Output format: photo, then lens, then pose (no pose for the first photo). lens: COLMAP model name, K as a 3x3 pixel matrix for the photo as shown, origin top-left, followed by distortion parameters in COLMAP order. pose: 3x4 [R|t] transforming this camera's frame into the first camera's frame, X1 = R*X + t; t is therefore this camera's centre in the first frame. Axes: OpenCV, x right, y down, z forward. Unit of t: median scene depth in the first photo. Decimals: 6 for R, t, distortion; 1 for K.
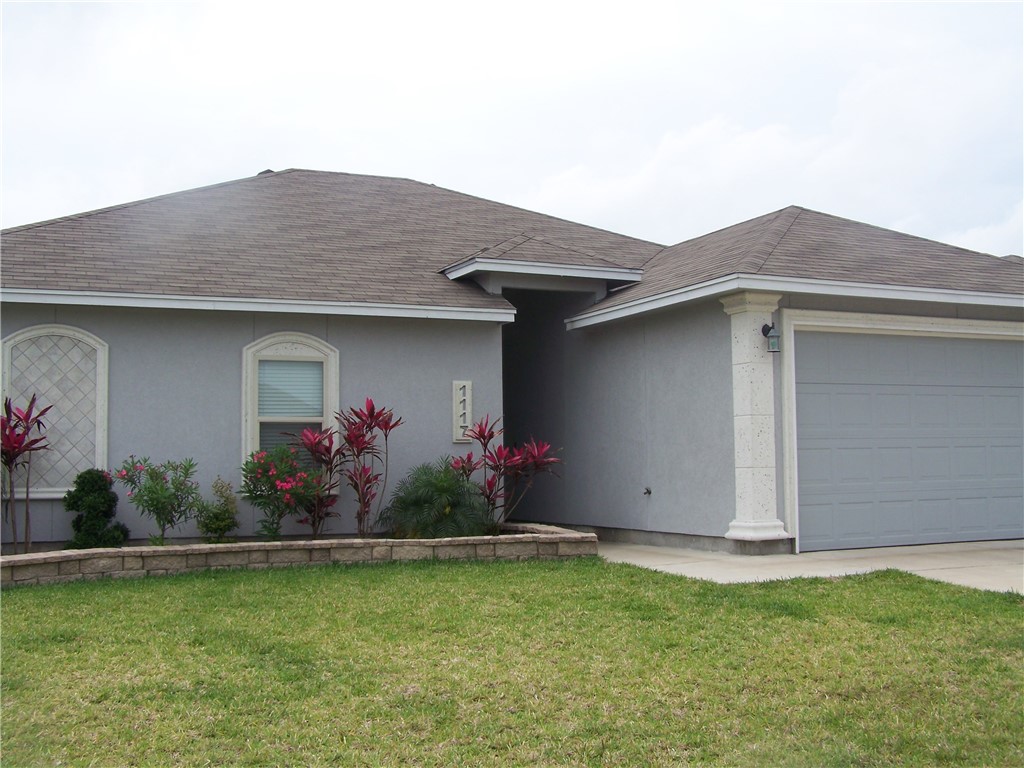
lens RADIAL K [[1147.4, 0, 512.0], [0, 1147.4, 384.0], [0, 0, 1]] dist [-0.170113, 0.211075]
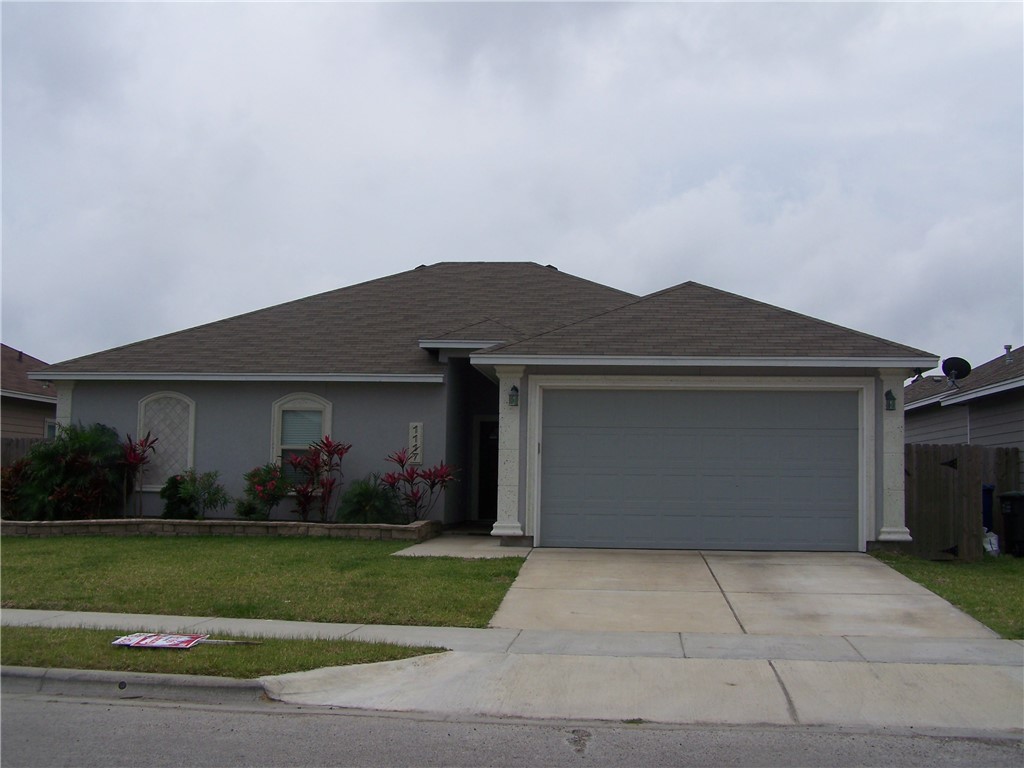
lens RADIAL K [[1147.4, 0, 512.0], [0, 1147.4, 384.0], [0, 0, 1]] dist [-0.170113, 0.211075]
pose [[0.873364, -0.015153, -0.486832, 0.915968], [0.007159, 0.999807, -0.018276, -0.028719], [0.487015, 0.012476, 0.873305, -0.267625]]
